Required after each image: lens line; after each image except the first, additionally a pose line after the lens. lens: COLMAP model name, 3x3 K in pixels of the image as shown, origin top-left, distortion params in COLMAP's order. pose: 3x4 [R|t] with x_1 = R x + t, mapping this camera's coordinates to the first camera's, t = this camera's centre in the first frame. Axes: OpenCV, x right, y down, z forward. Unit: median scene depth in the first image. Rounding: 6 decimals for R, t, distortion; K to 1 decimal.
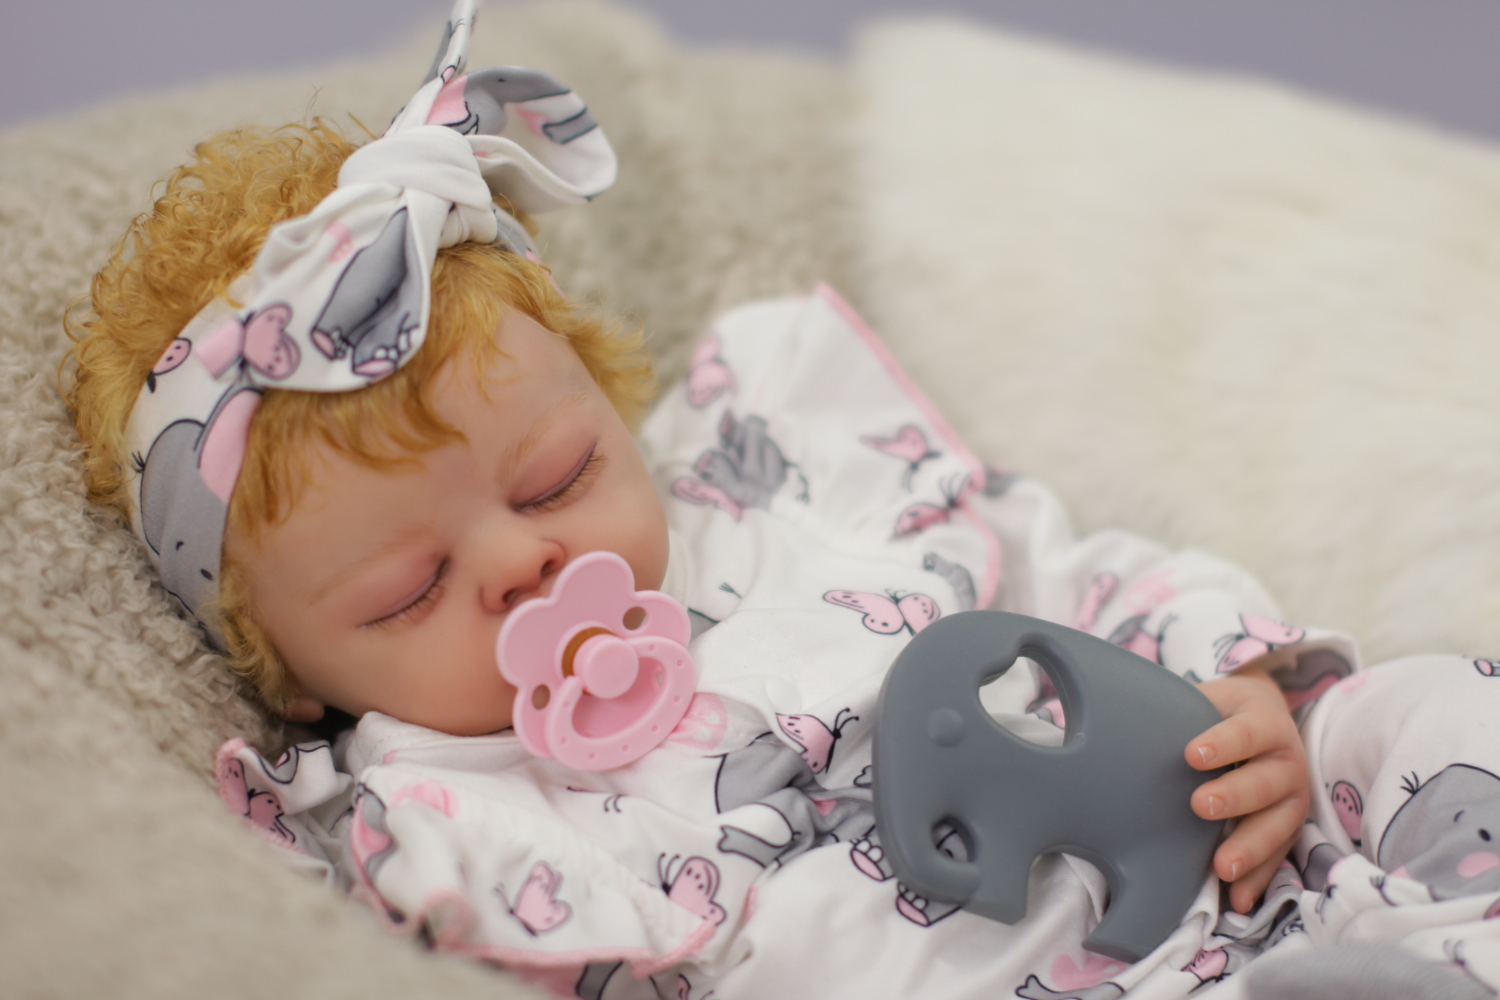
lens RADIAL K [[3438.0, 0, 742.6], [0, 3438.0, 500.0], [0, 0, 1]] dist [-0.166857, 0.000000]
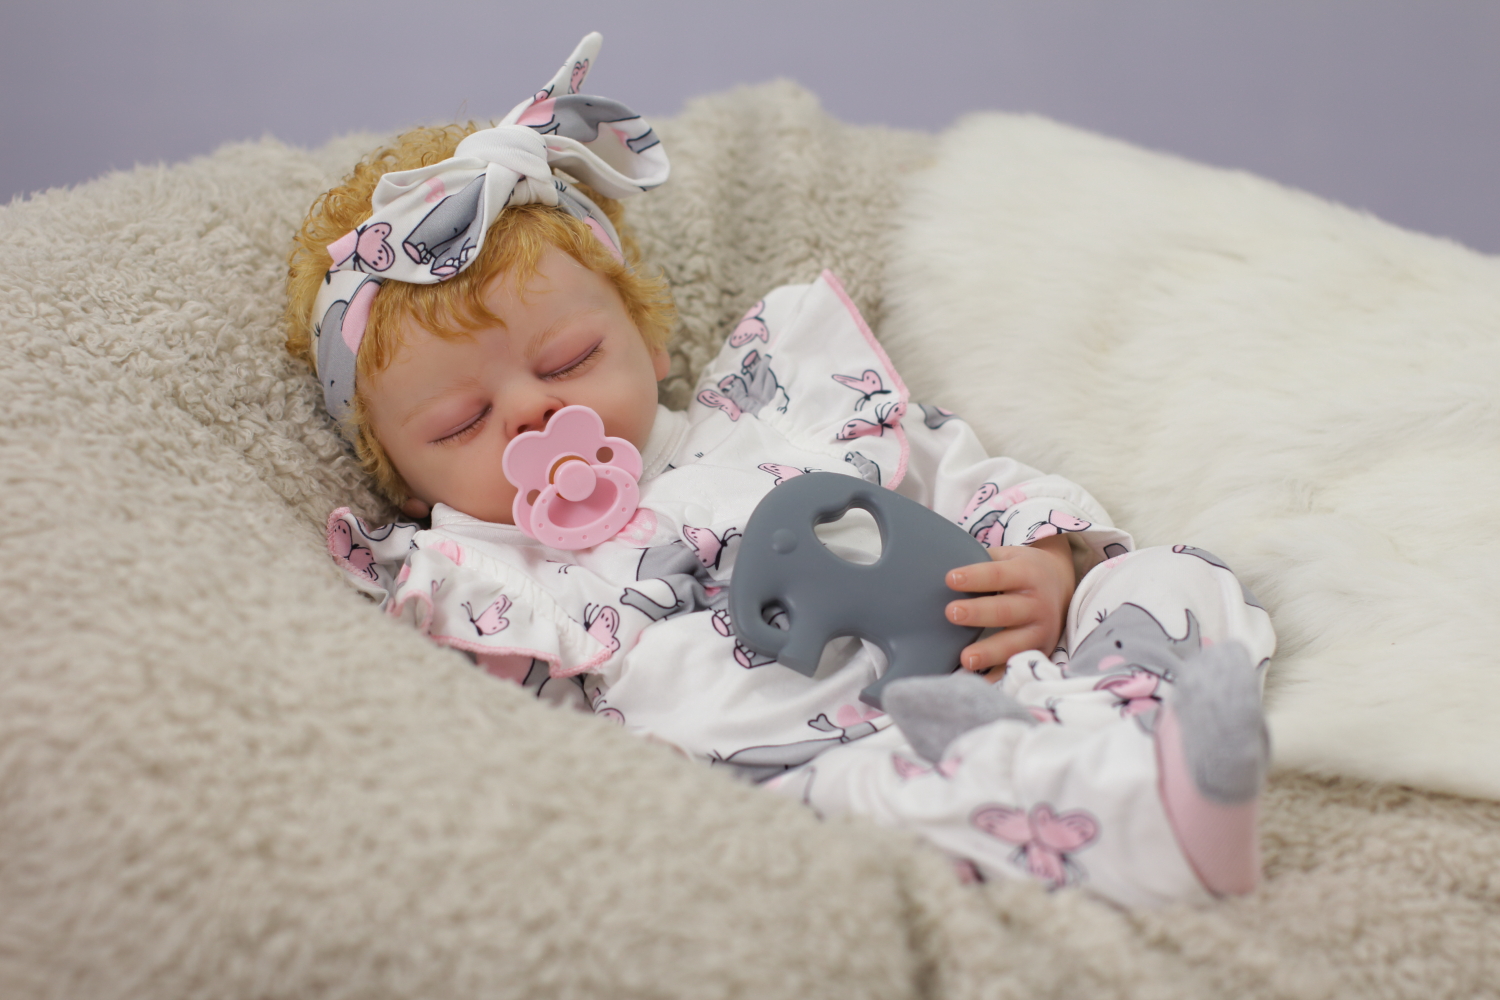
lens RADIAL K [[3438.0, 0, 739.2], [0, 3438.0, 499.3], [0, 0, 1]] dist [-0.166857, 0.000000]
pose [[0.959655, 0.092287, -0.265603, 0.431096], [-0.109480, 0.992698, -0.050638, 0.124698], [0.258990, 0.077673, 0.962752, -0.439675]]
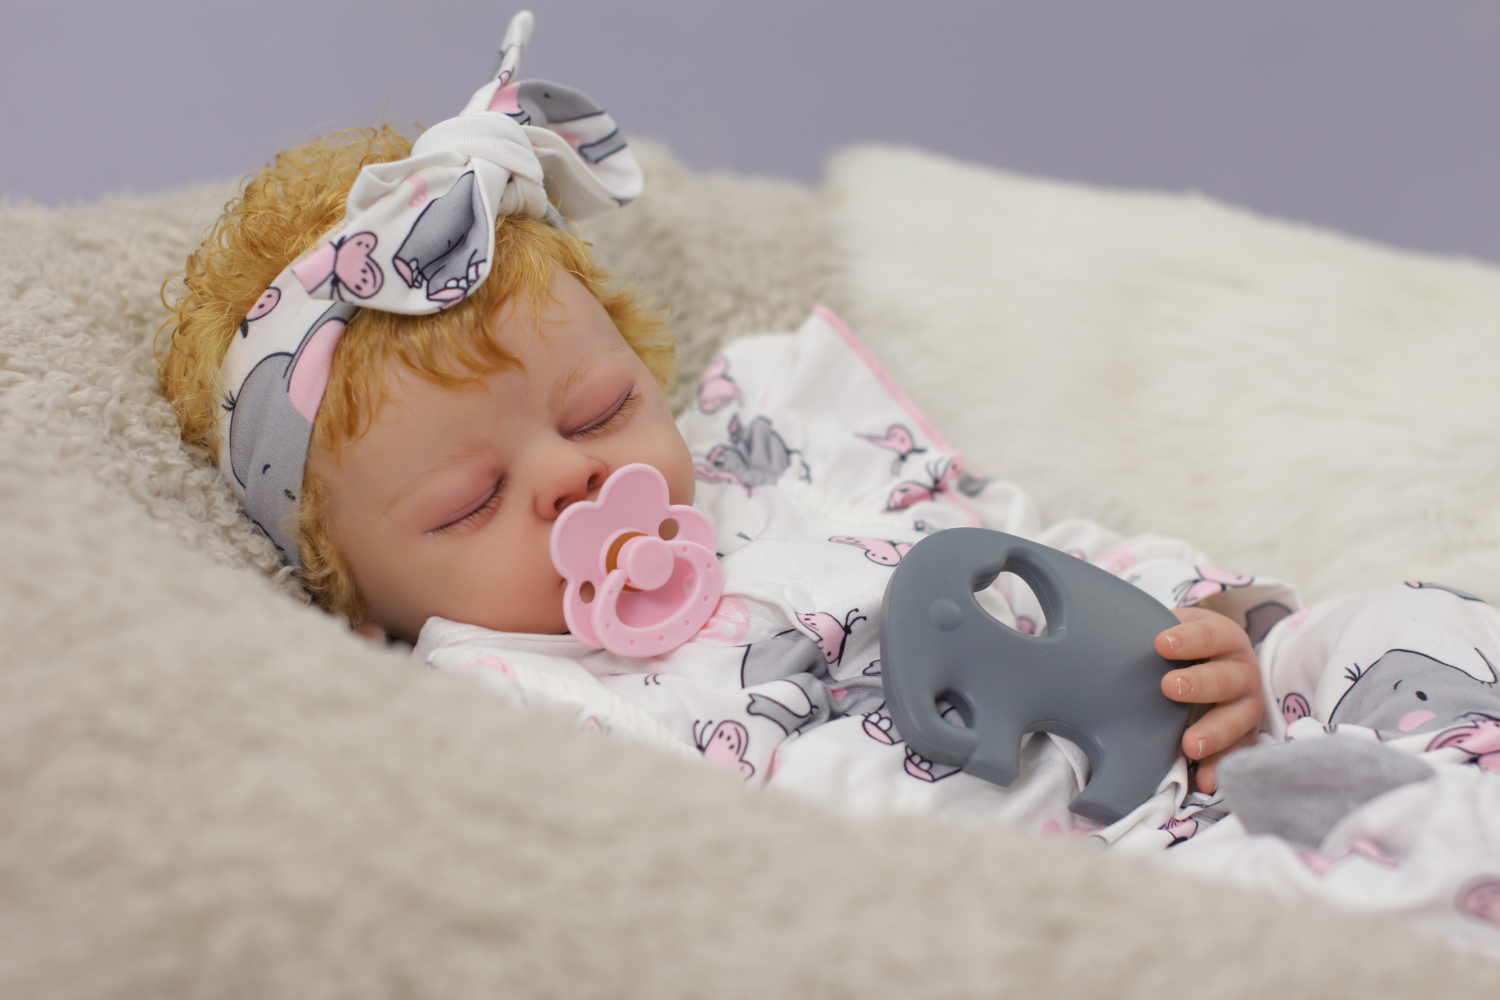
lens RADIAL K [[3438.0, 0, 750.5], [0, 3438.0, 484.9], [0, 0, 1]] dist [-0.166857, 0.000000]
pose [[0.999363, 0.001932, 0.035622, -0.045244], [0.004195, 0.985242, -0.171113, 0.215962], [-0.035427, 0.171154, 0.984607, -0.122935]]
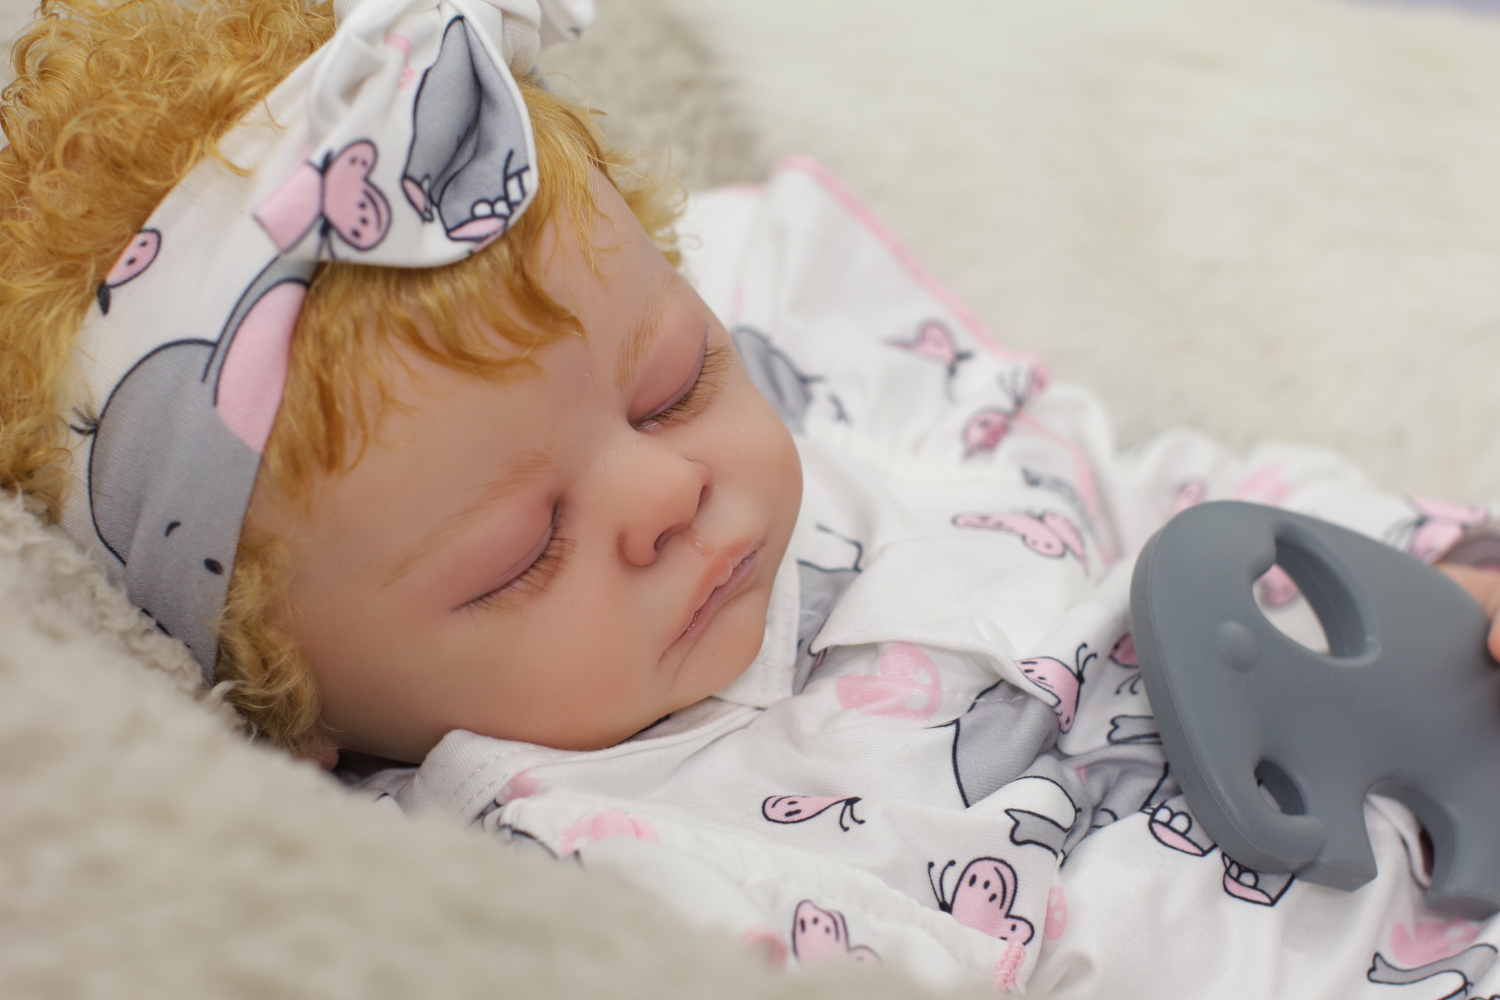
lens RADIAL K [[3438.0, 0, 745.4], [0, 3438.0, 460.8], [0, 0, 1]] dist [-0.166857, 0.000000]
pose [[0.938410, -0.101890, 0.330160, -0.286282], [0.125394, 0.990814, -0.050634, 0.049907], [-0.321968, 0.088916, 0.942566, 0.313128]]
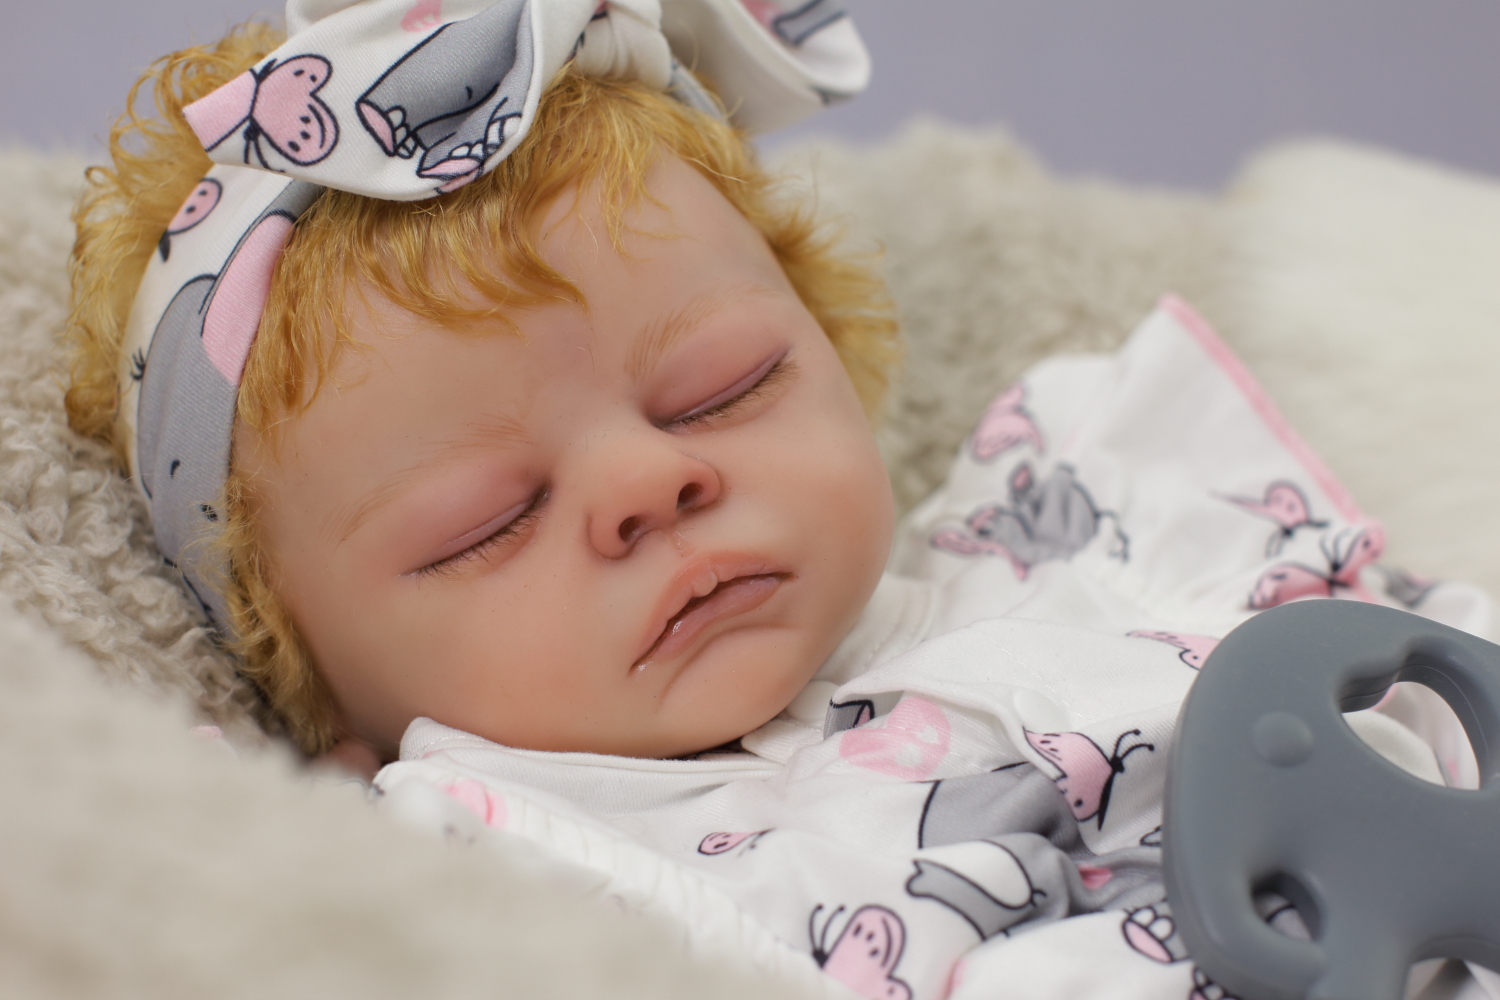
lens RADIAL K [[3438.0, 0, 759.6], [0, 3438.0, 504.4], [0, 0, 1]] dist [-0.166857, 0.000000]
pose [[0.985782, 0.028087, -0.165666, 0.066686], [-0.072583, 0.960380, -0.269077, 0.199526], [0.151545, 0.277276, 0.948763, 0.370870]]
